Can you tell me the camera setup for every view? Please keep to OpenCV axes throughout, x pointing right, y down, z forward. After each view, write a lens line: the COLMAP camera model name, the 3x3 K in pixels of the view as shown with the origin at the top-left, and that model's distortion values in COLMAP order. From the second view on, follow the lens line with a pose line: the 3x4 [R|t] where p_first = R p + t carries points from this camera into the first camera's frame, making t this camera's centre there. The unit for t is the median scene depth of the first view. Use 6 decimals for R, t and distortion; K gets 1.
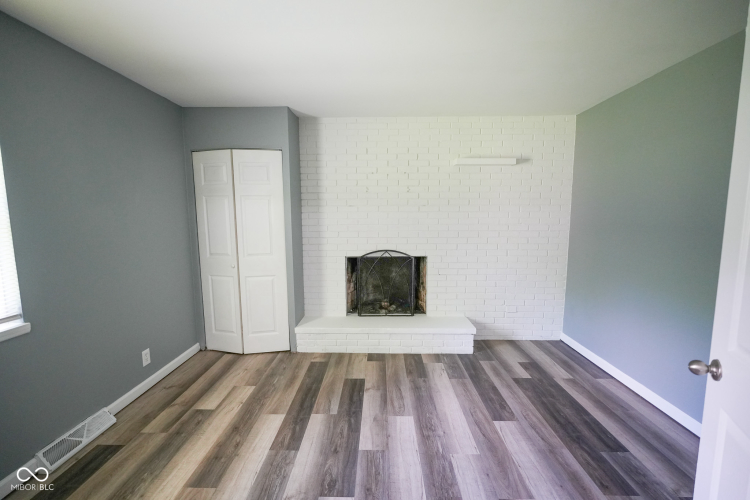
lens RADIAL K [[332.9, 0, 375.0], [0, 332.9, 250.0], [0, 0, 1]] dist [0.000010, -0.000089]
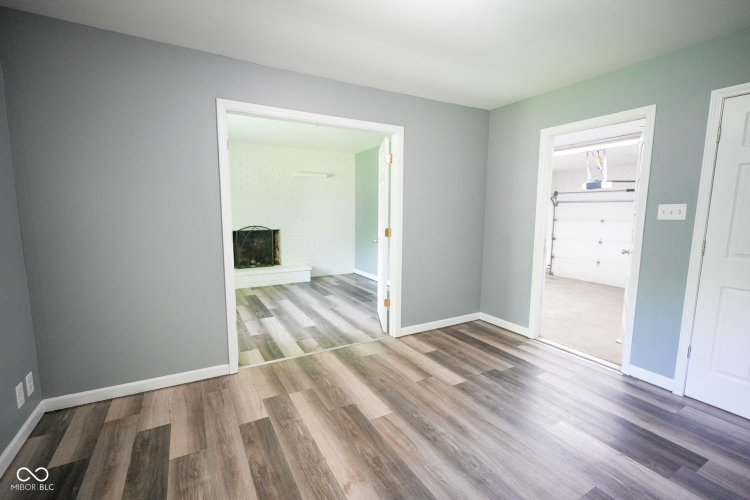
lens RADIAL K [[332.9, 0, 375.0], [0, 332.9, 250.0], [0, 0, 1]] dist [0.000010, -0.000089]
pose [[0.857976, -0.056711, 0.510550, -0.298441], [0.050230, 0.998386, 0.026488, 0.102866], [-0.511228, 0.002919, 0.859440, -0.688522]]
